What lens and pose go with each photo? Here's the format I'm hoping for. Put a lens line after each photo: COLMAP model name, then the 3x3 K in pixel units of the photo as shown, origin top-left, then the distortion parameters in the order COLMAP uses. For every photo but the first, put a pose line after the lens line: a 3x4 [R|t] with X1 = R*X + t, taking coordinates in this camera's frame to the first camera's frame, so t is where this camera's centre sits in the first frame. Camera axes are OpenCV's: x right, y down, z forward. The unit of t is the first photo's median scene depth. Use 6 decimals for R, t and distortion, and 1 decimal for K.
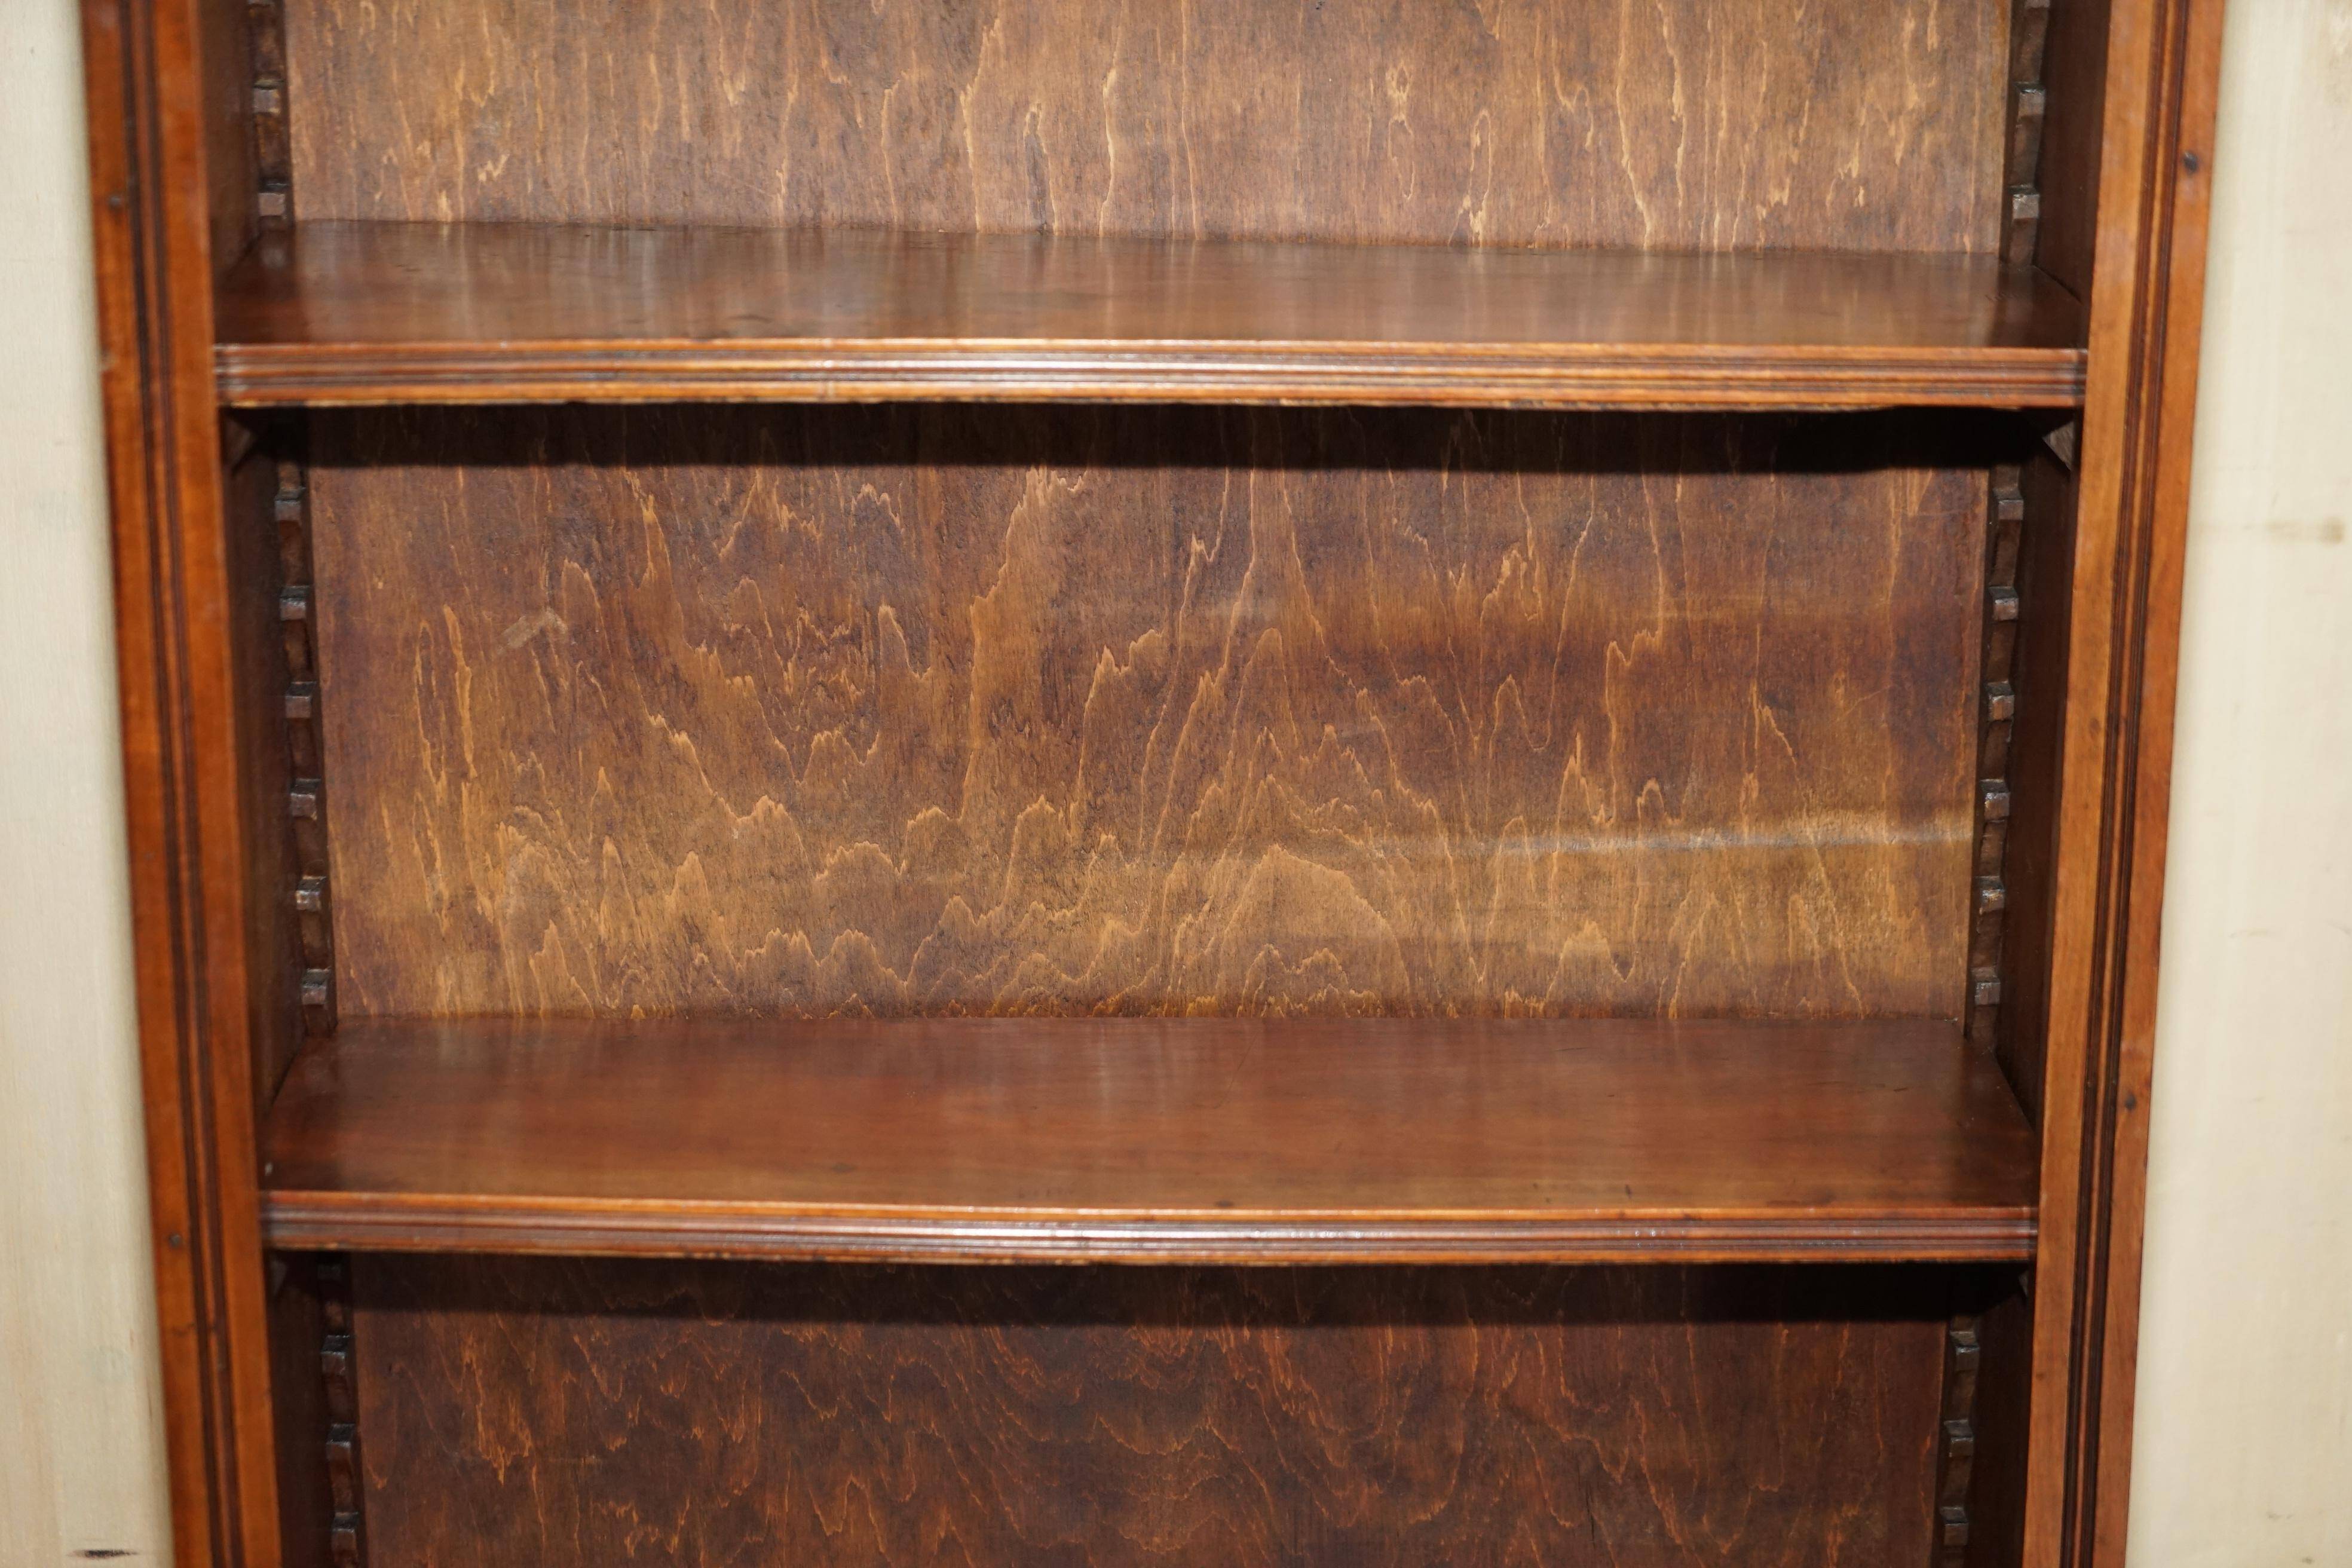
lens RADIAL K [[4797.1, 0, 1113.6], [0, 4797.1, 920.8], [0, 0, 1]] dist [-0.030527, 0.065772]
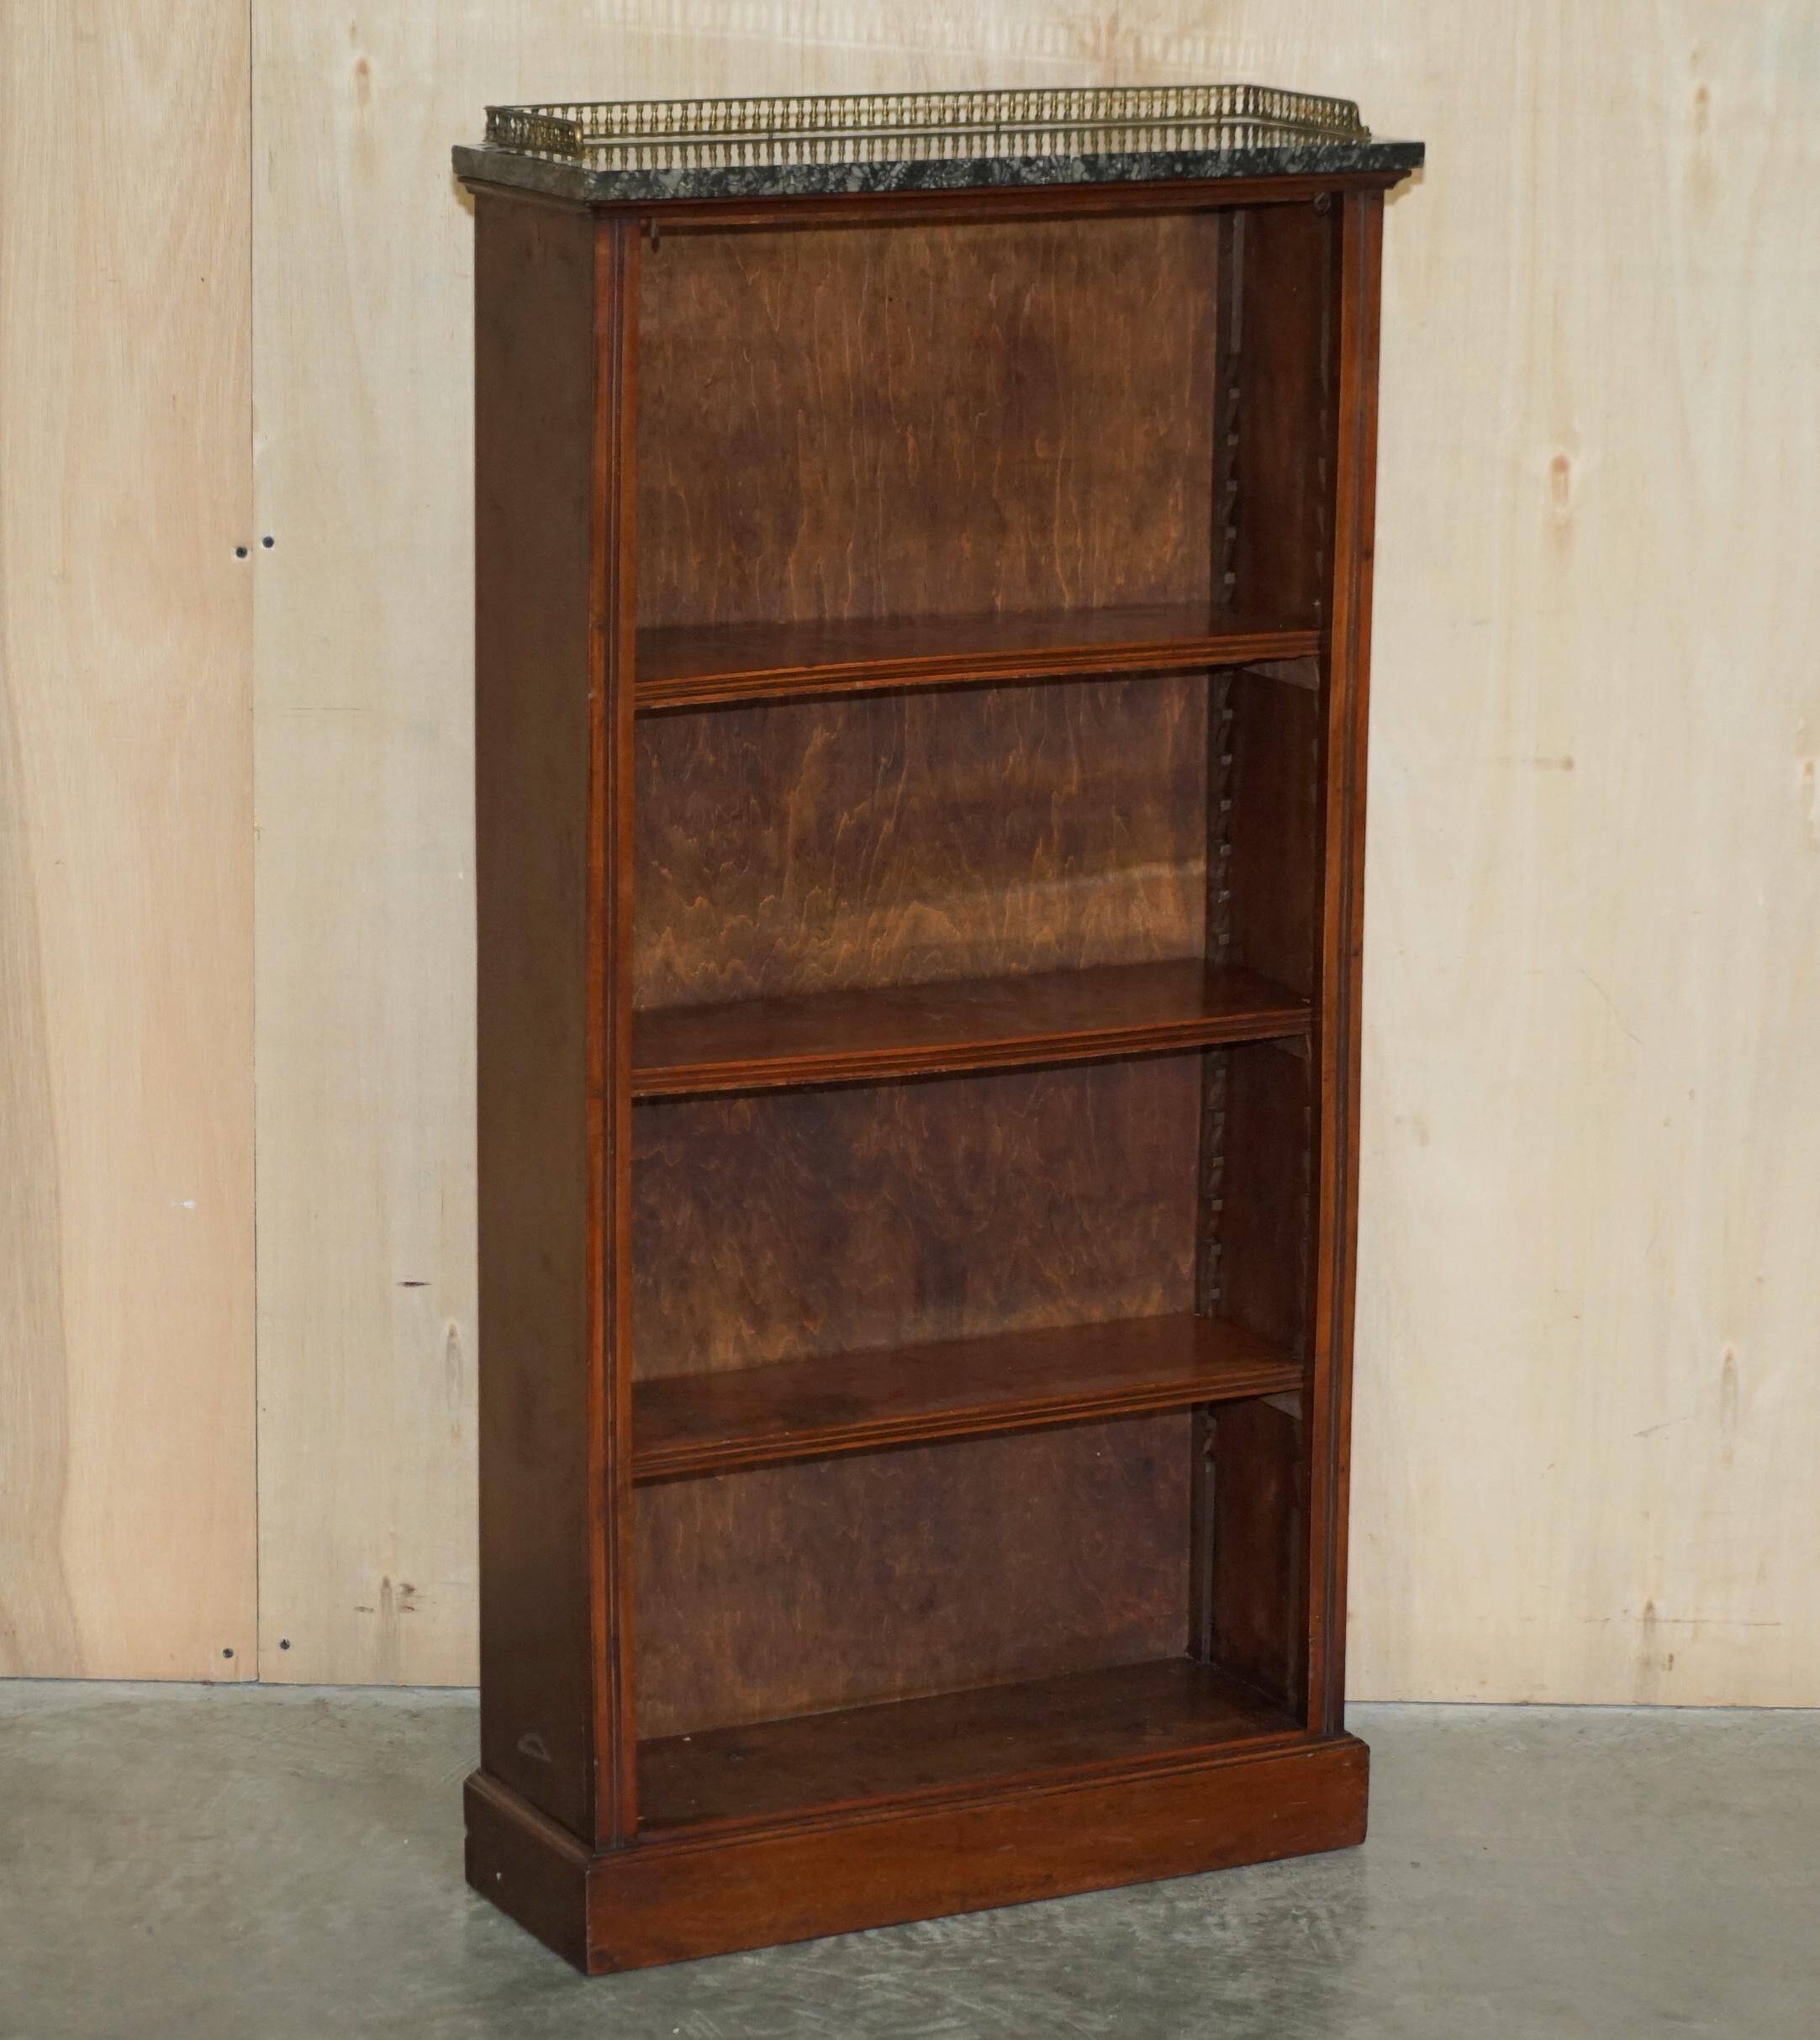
lens RADIAL K [[6966.3, 0, 909.6], [0, 6966.3, 1336.8], [0, 0, 1]] dist [0.055193, -1.498860]
pose [[0.887896, -0.109703, 0.446773, -1.375705], [0.130024, 0.991398, -0.014970, 0.222605], [-0.441288, 0.071383, 0.894522, -1.749570]]
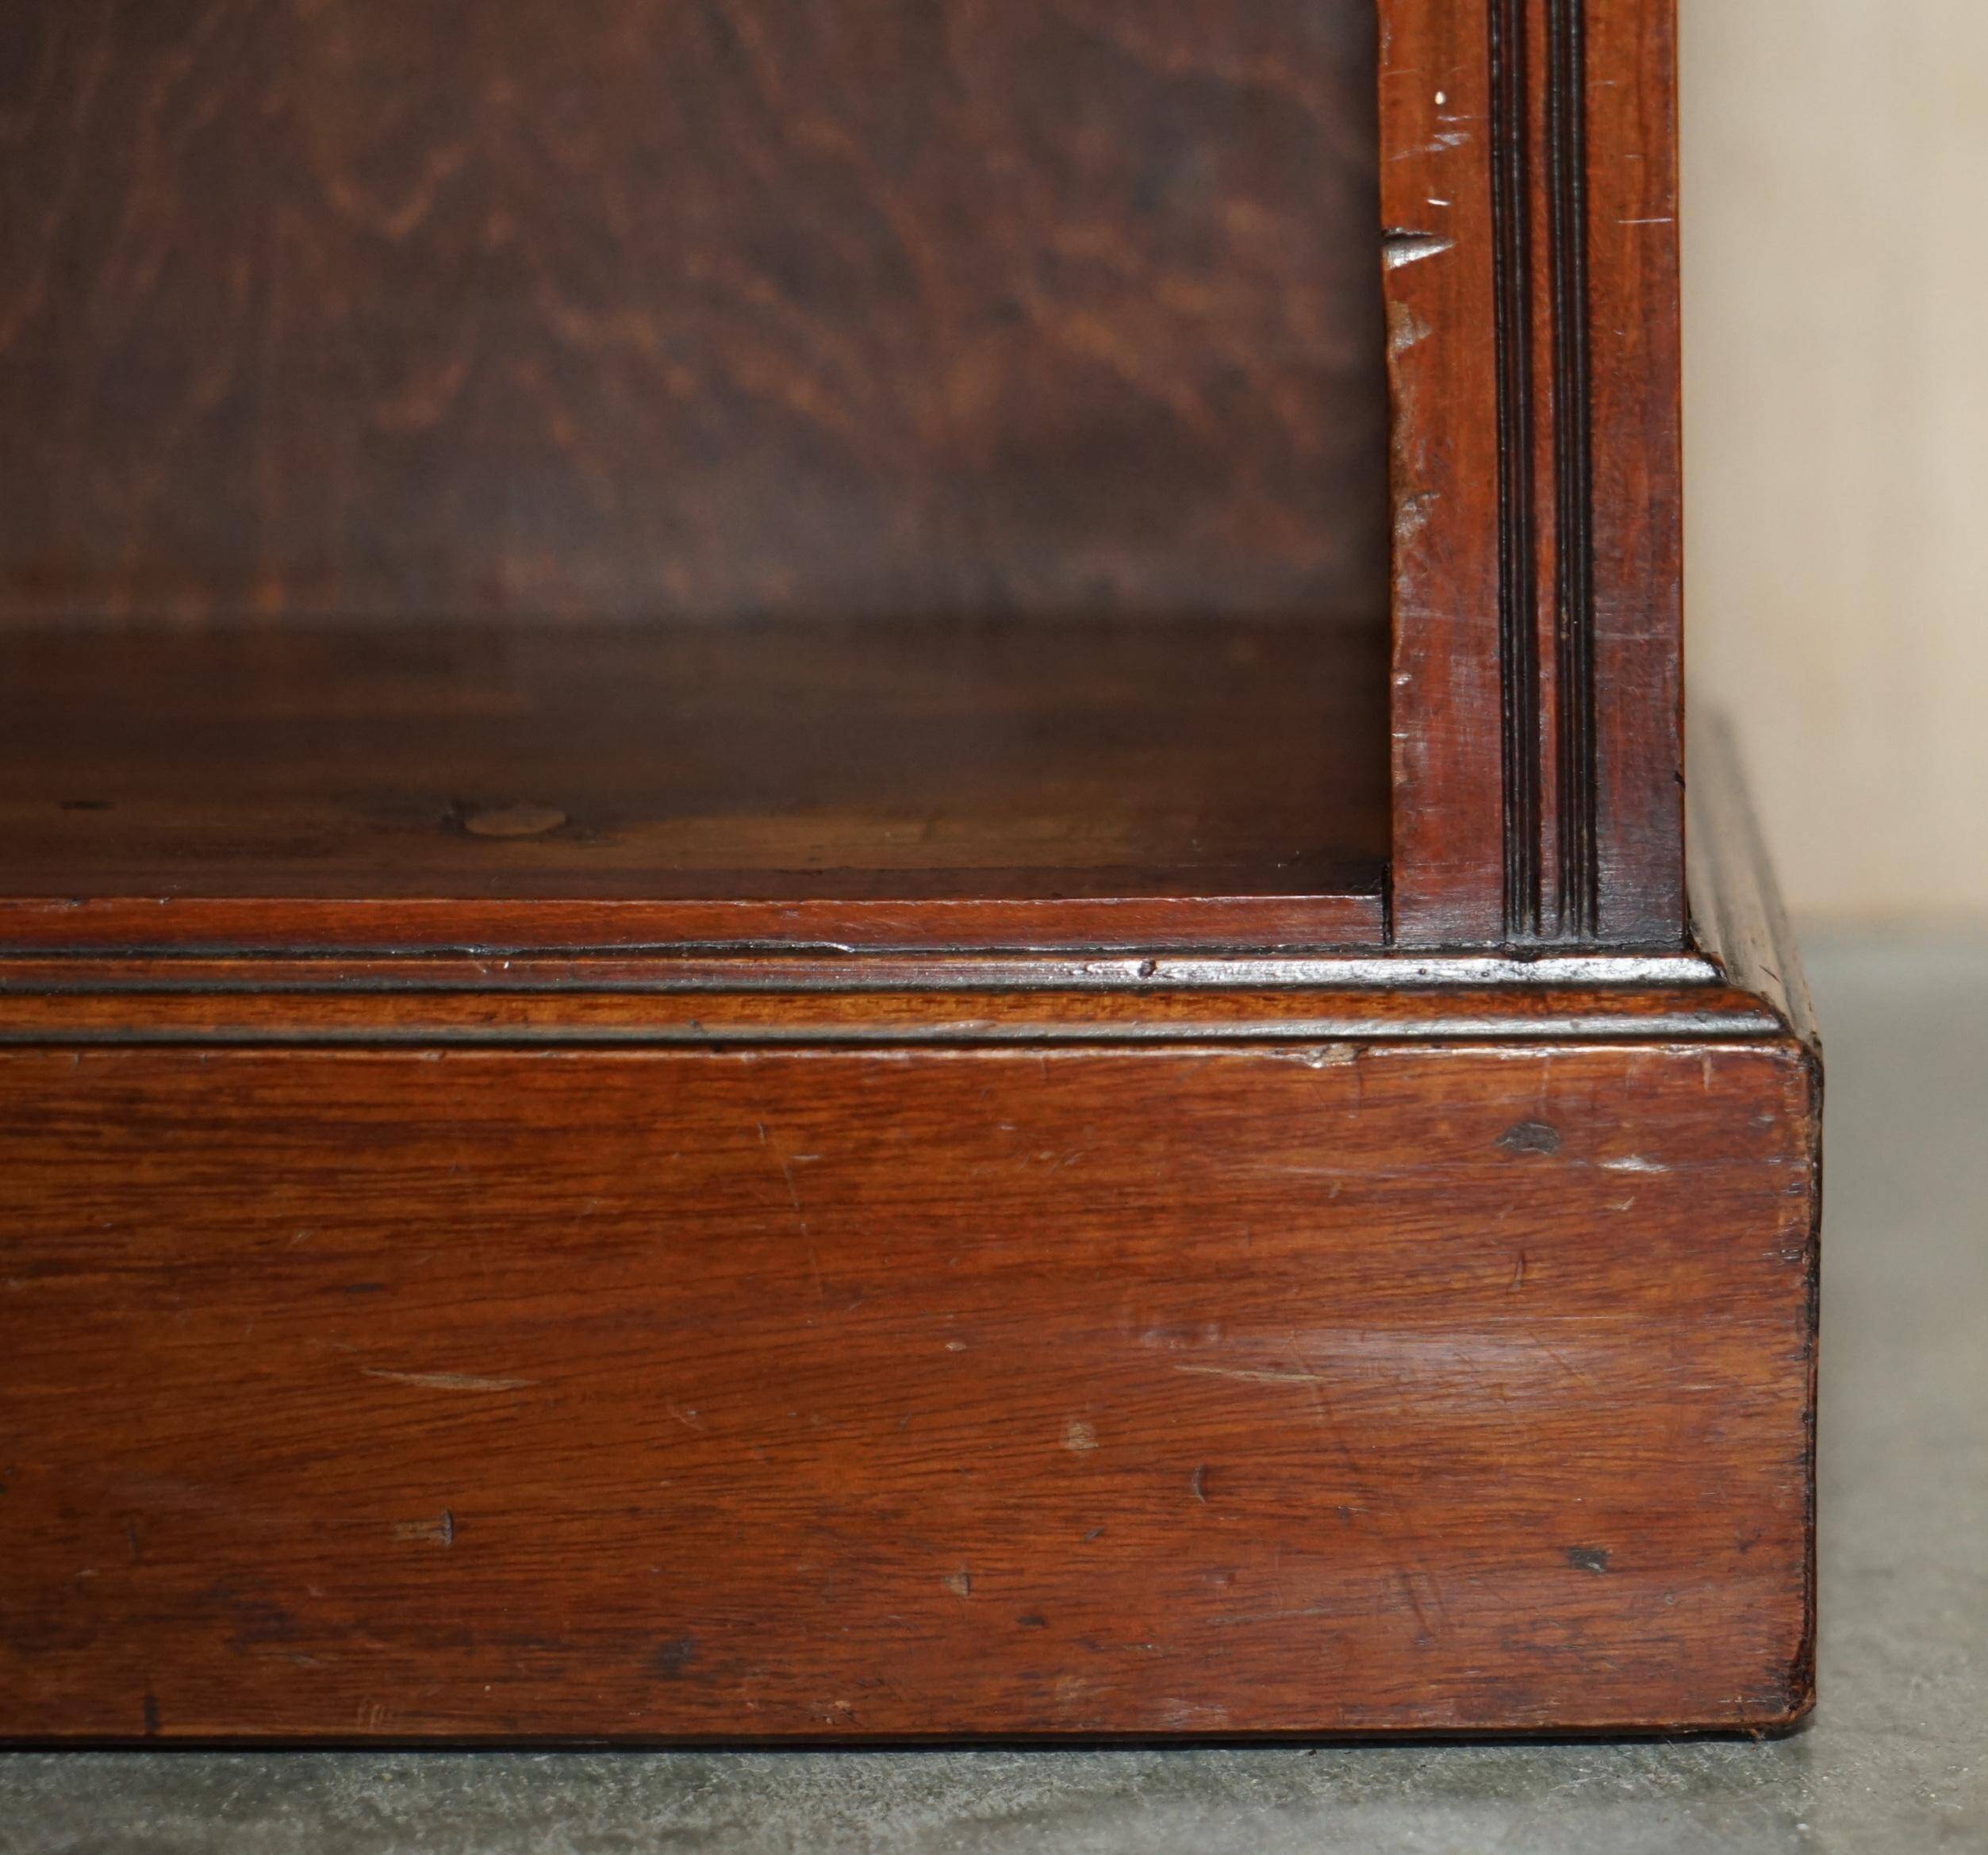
lens RADIAL K [[6501.4, 0, 995.1], [0, 6501.4, 973.0], [0, 0, 1]] dist [0.148843, 1.653026]
pose [[0.996497, -0.004287, -0.083518, 0.188661], [-0.003805, 0.995327, -0.096482, 0.423184], [0.083541, 0.096462, 0.991825, 0.575746]]
